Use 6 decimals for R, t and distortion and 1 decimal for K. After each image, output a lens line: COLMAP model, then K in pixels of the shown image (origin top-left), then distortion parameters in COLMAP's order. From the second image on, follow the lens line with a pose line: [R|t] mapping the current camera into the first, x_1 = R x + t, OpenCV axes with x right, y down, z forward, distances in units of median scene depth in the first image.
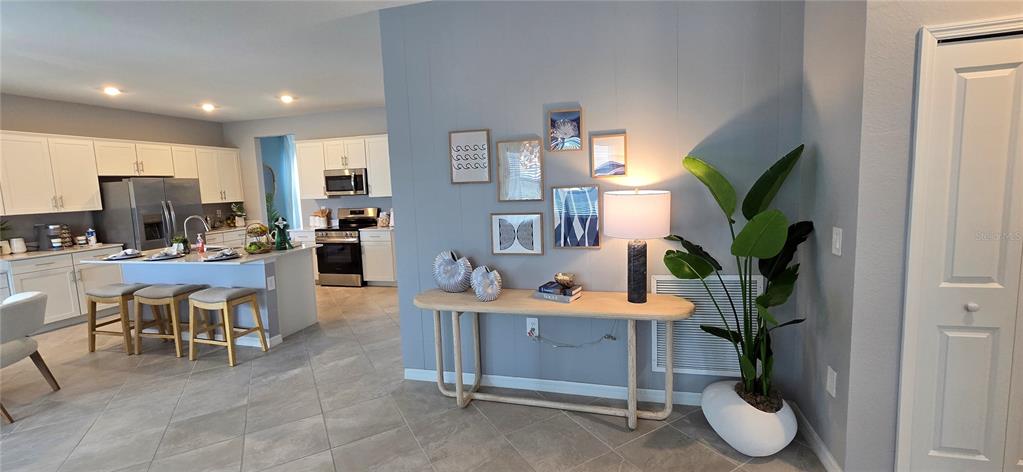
lens RADIAL K [[420.5, 0, 511.7], [0, 420.5, 227.8], [0, 0, 1]] dist [-0.003017, 0.000790]
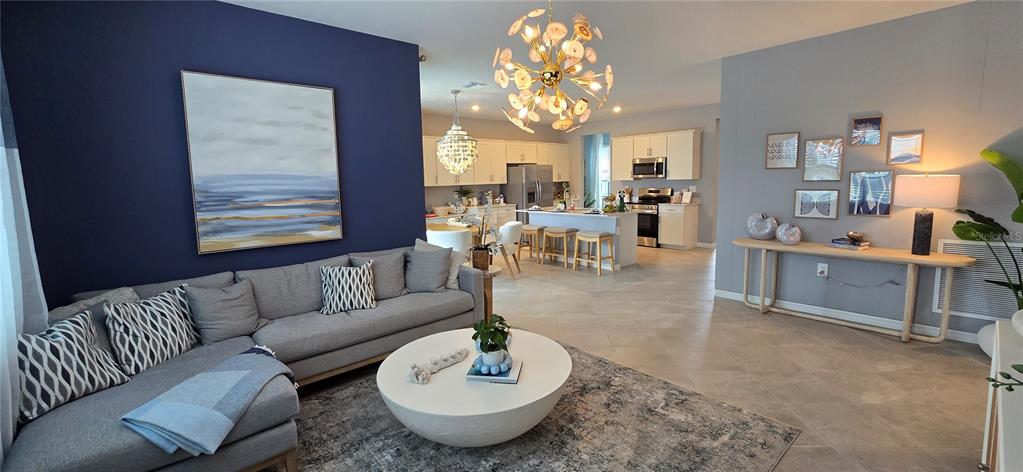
lens RADIAL K [[420.5, 0, 508.3], [0, 420.5, 228.4], [0, 0, 1]] dist [-0.003017, 0.000790]
pose [[0.839473, 0.082587, -0.537089, -0.086006], [-0.065016, 0.996548, 0.051616, 0.084808], [0.539498, -0.008411, 0.841945, -0.725220]]
